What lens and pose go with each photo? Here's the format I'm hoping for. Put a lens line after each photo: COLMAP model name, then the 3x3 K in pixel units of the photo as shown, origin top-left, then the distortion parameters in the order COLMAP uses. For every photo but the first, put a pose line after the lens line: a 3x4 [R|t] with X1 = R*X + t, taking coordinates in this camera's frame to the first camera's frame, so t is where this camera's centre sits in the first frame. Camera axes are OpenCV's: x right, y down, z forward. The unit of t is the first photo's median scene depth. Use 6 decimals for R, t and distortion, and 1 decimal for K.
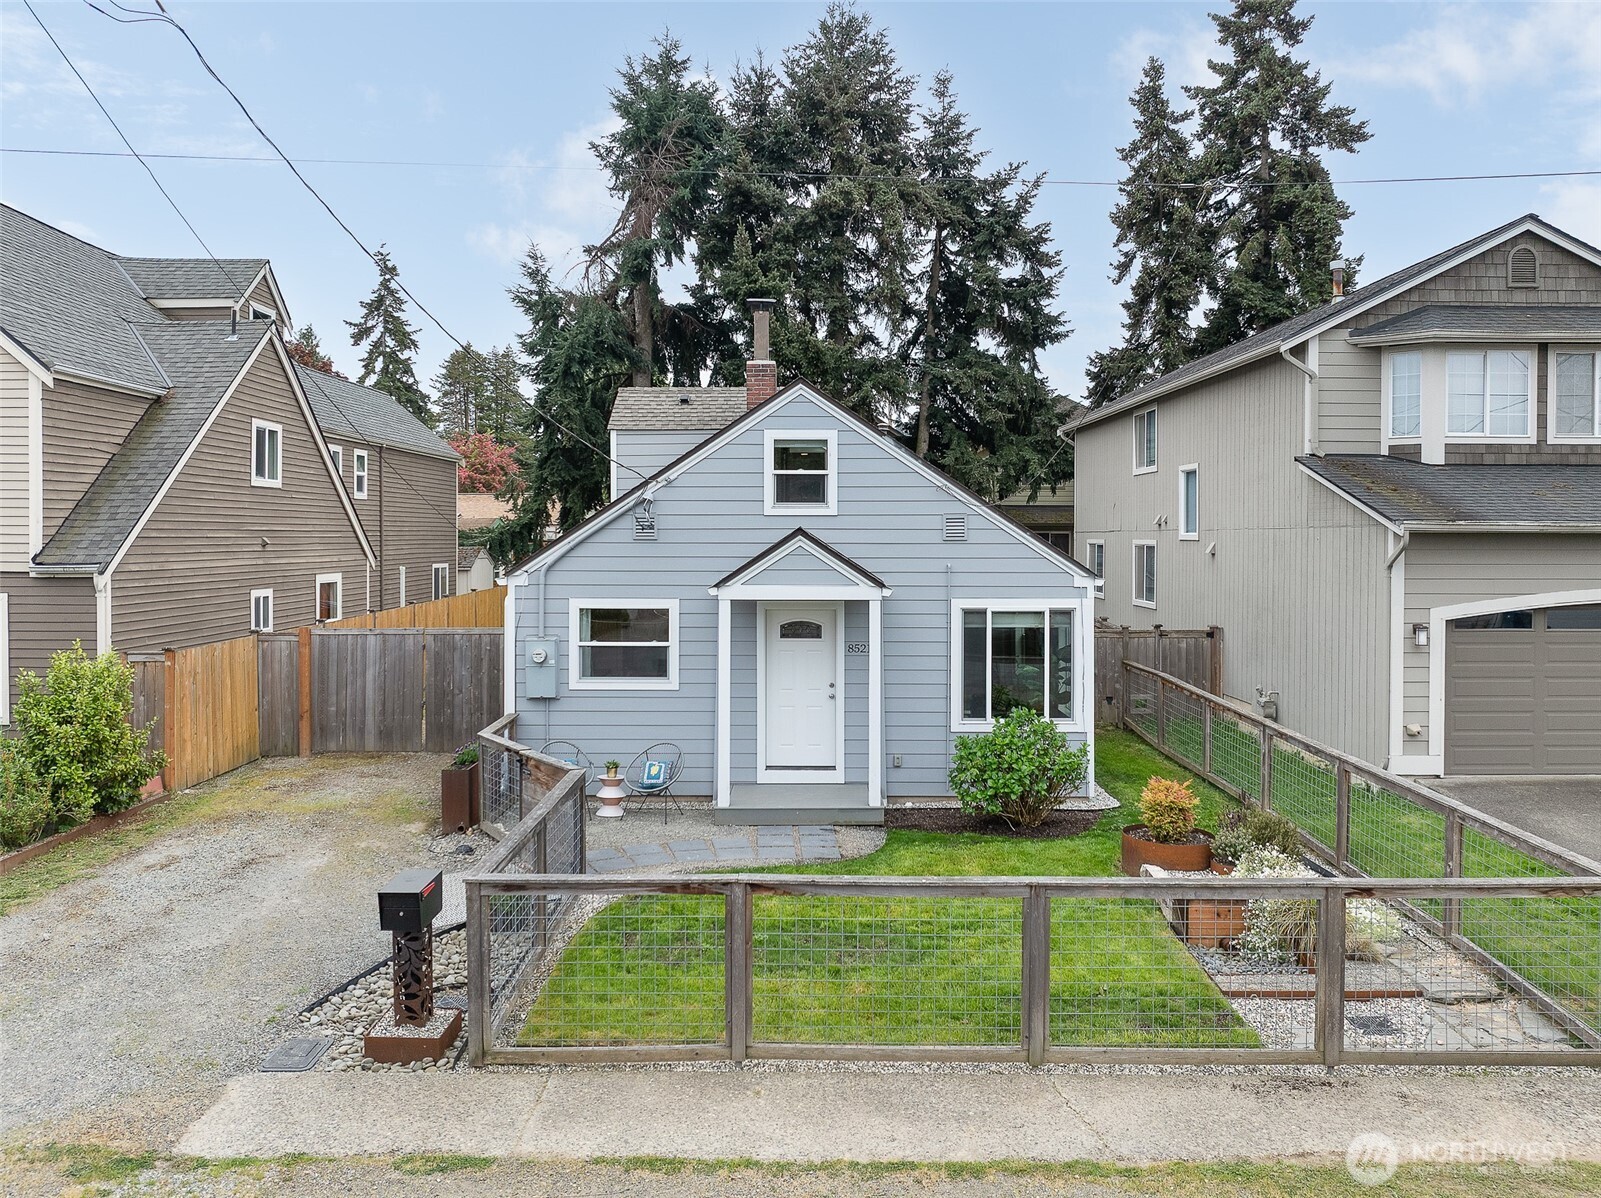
lens RADIAL K [[1189.5, 0, 803.8], [0, 1189.5, 587.9], [0, 0, 1]] dist [-0.023018, -0.004864]
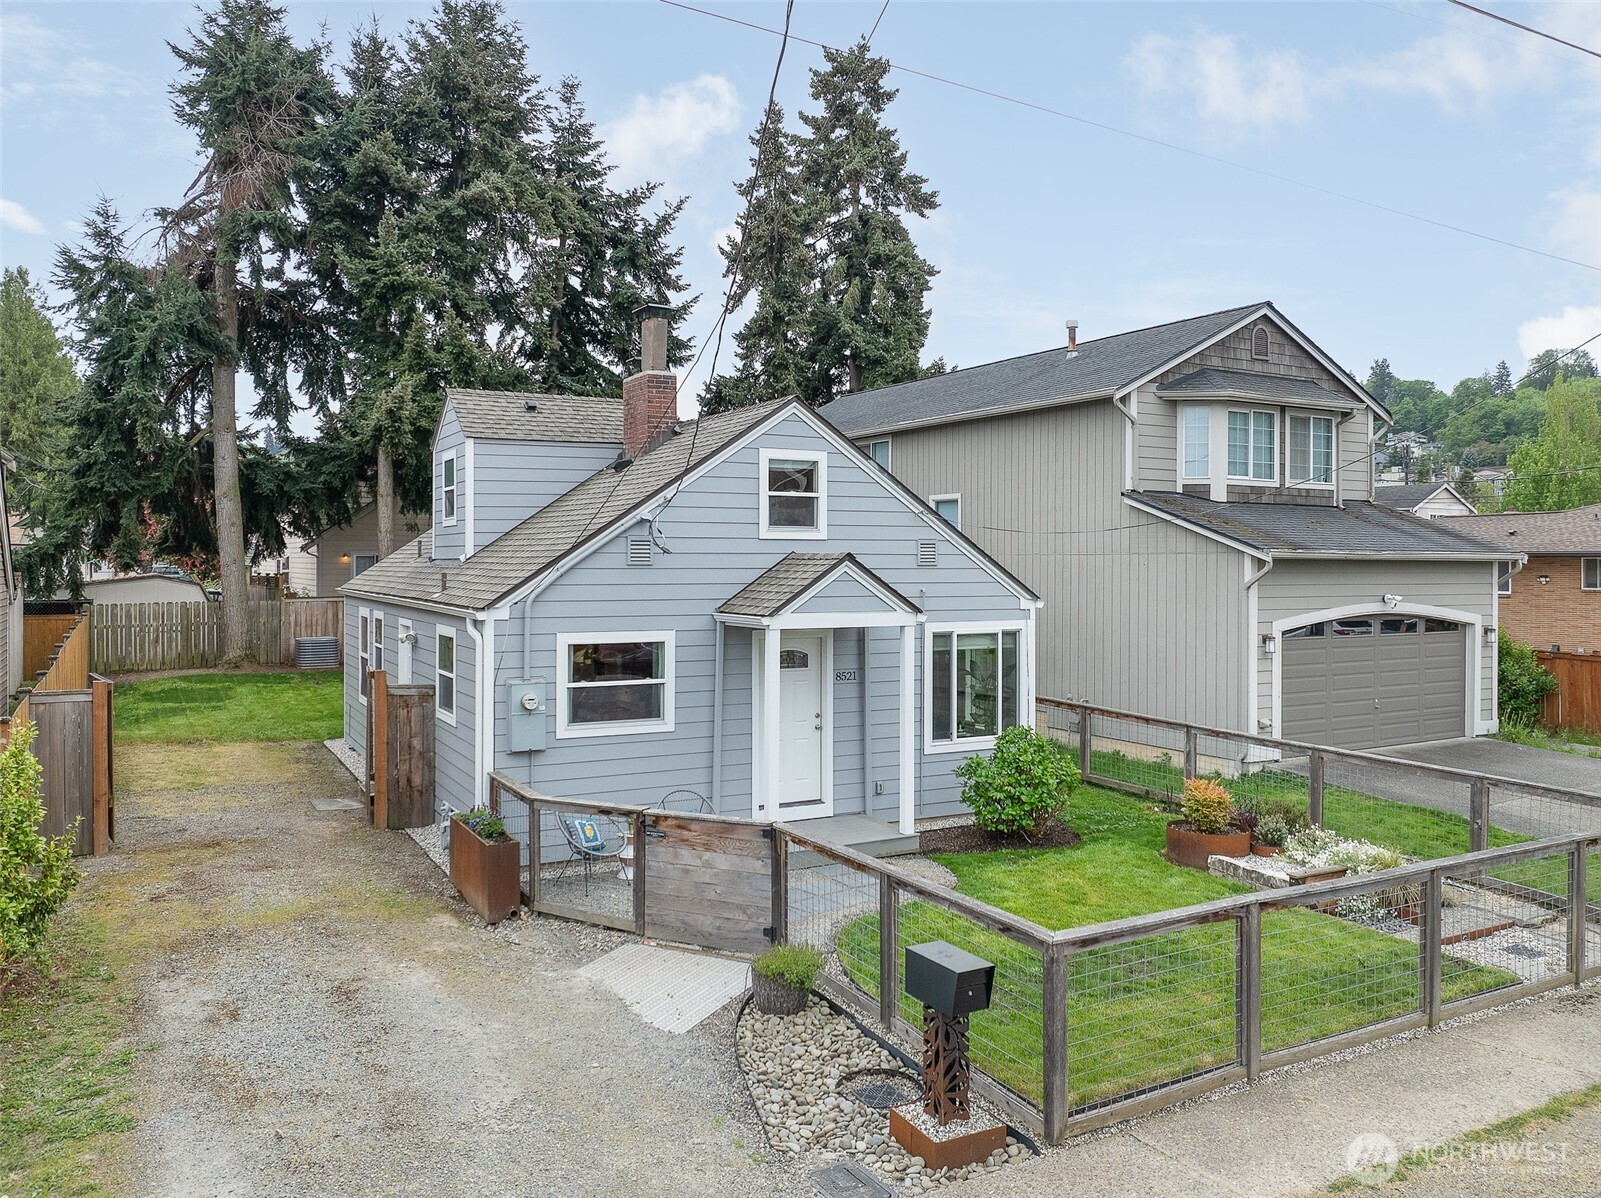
lens RADIAL K [[1211.9, 0, 800.5], [0, 1211.9, 599.0], [0, 0, 1]] dist [-0.039010, -0.002479]
pose [[0.876386, -0.013871, 0.481410, -0.456139], [0.018902, 0.999806, -0.005604, -0.007546], [-0.481238, 0.014011, 0.876478, 0.143015]]
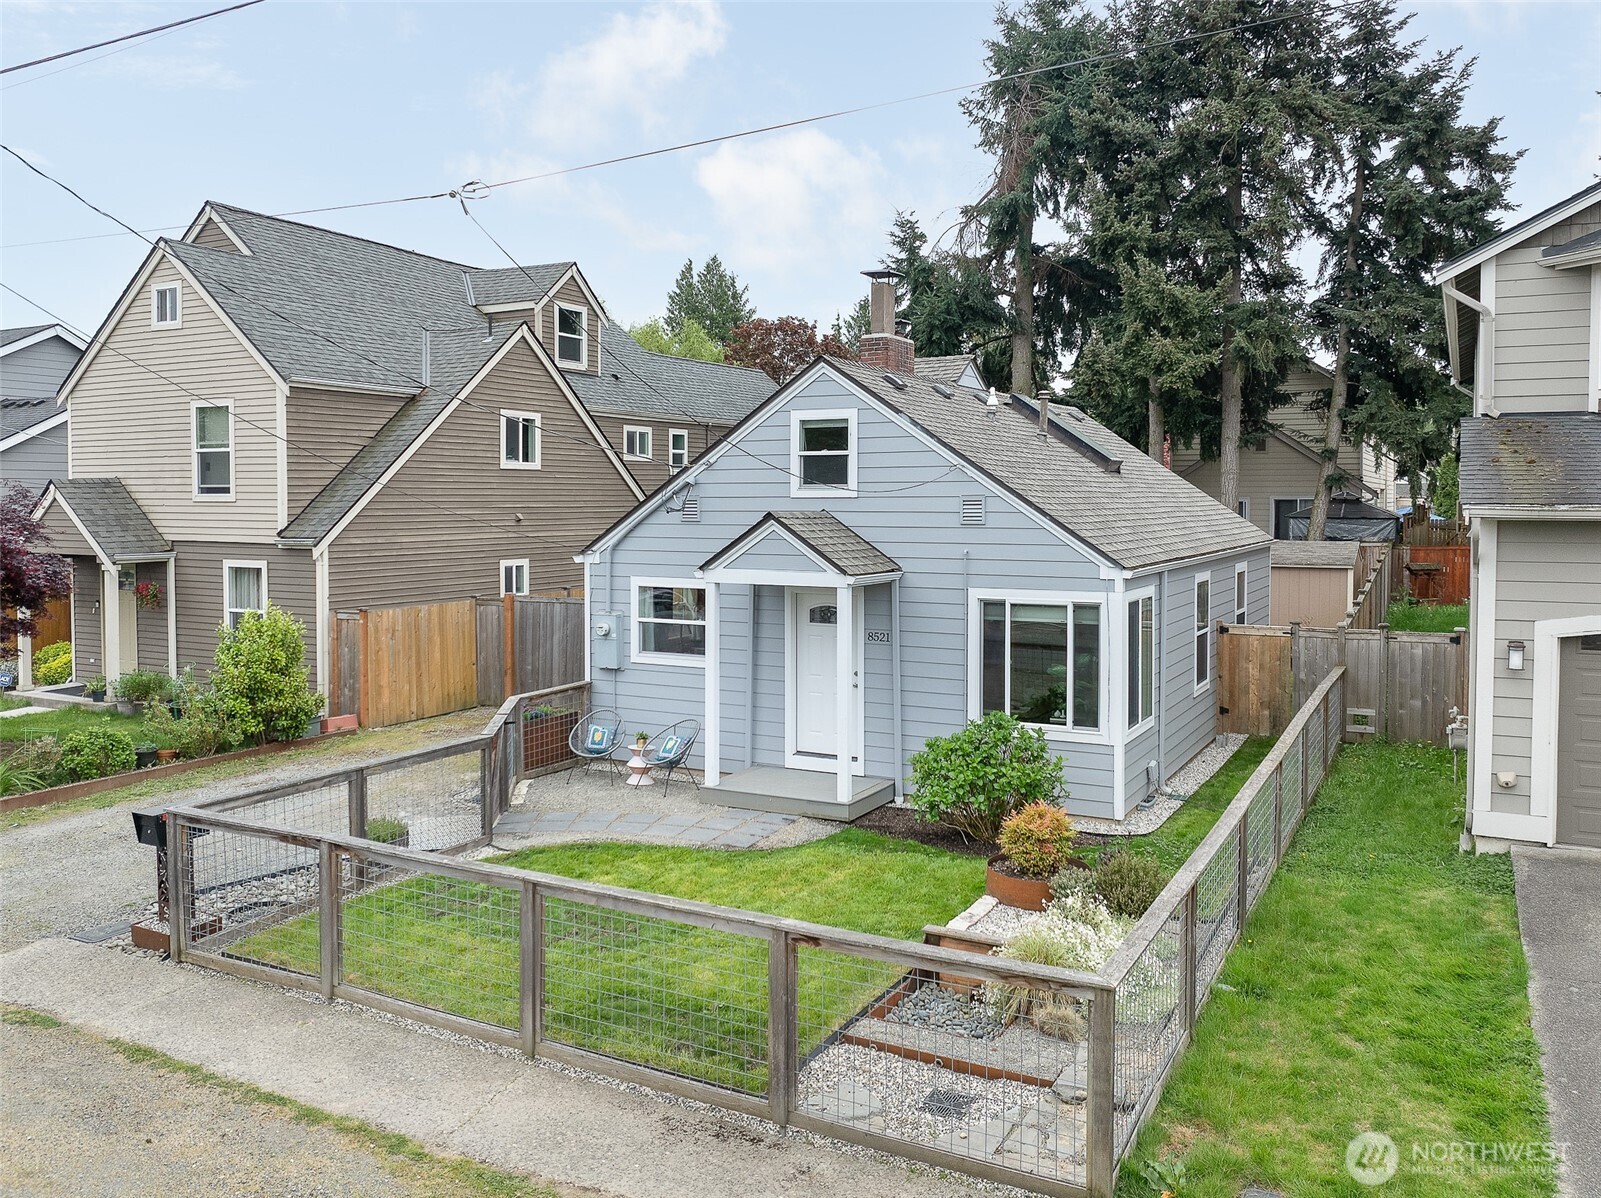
lens RADIAL K [[1258.9, 0, 828.4], [0, 1258.9, 578.5], [0, 0, 1]] dist [-0.022799, -0.003499]
pose [[0.886516, 0.027414, -0.461885, 0.468222], [-0.018038, 0.999532, 0.024704, -0.019839], [0.462346, -0.013569, 0.886596, 0.085416]]
